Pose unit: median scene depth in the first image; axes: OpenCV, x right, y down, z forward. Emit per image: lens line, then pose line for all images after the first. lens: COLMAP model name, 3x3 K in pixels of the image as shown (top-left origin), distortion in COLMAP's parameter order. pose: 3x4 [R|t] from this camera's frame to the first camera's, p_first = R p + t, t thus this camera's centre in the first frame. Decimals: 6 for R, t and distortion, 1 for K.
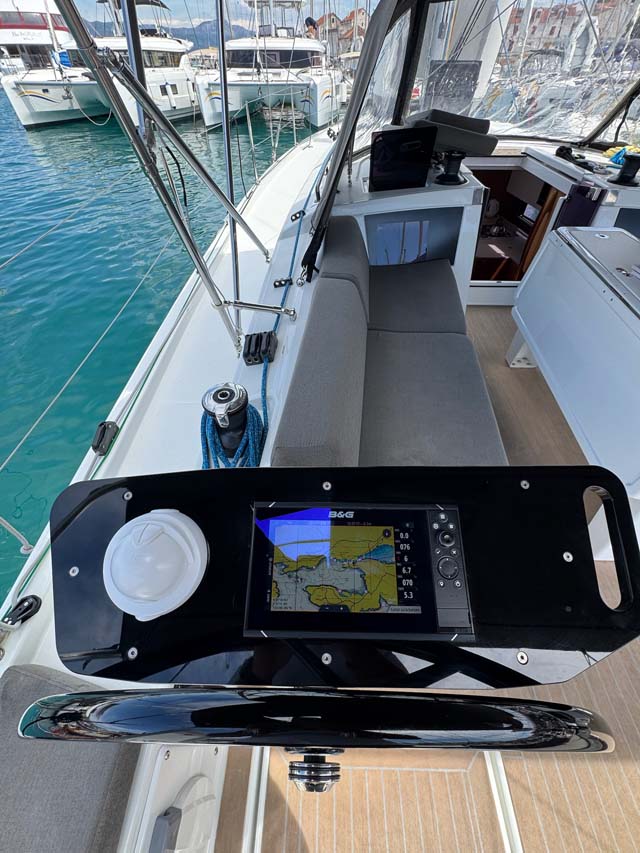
lens RADIAL K [[343.6, 0, 320.0], [0, 343.6, 426.5], [0, 0, 1]] dist [-0.005291, 0.000003]
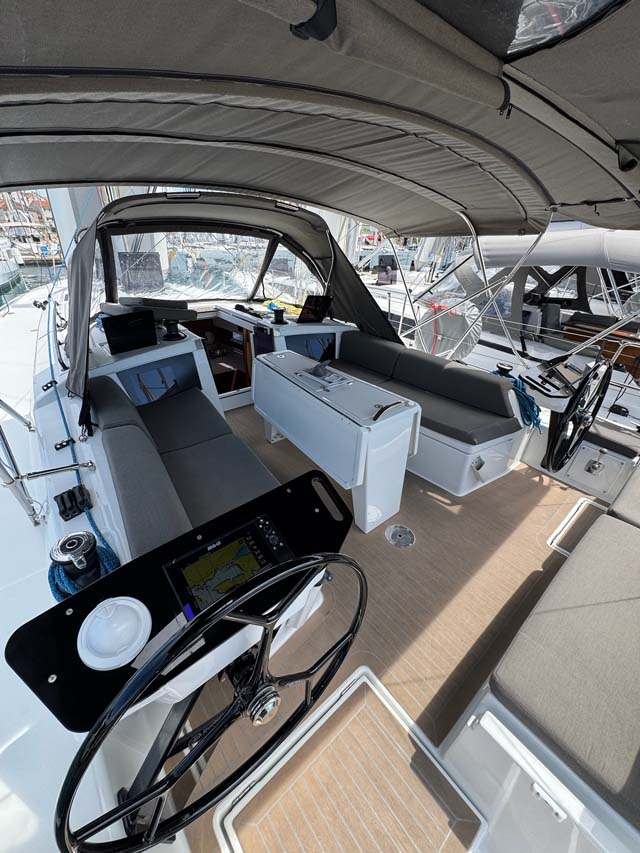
lens RADIAL K [[343.6, 0, 320.0], [0, 343.6, 426.5], [0, 0, 1]] dist [-0.005291, 0.000003]
pose [[0.750895, -0.301607, 0.587528, -0.106265], [0.460410, 0.876869, -0.138291, 0.056761], [-0.473476, 0.374346, 0.797299, -0.257436]]
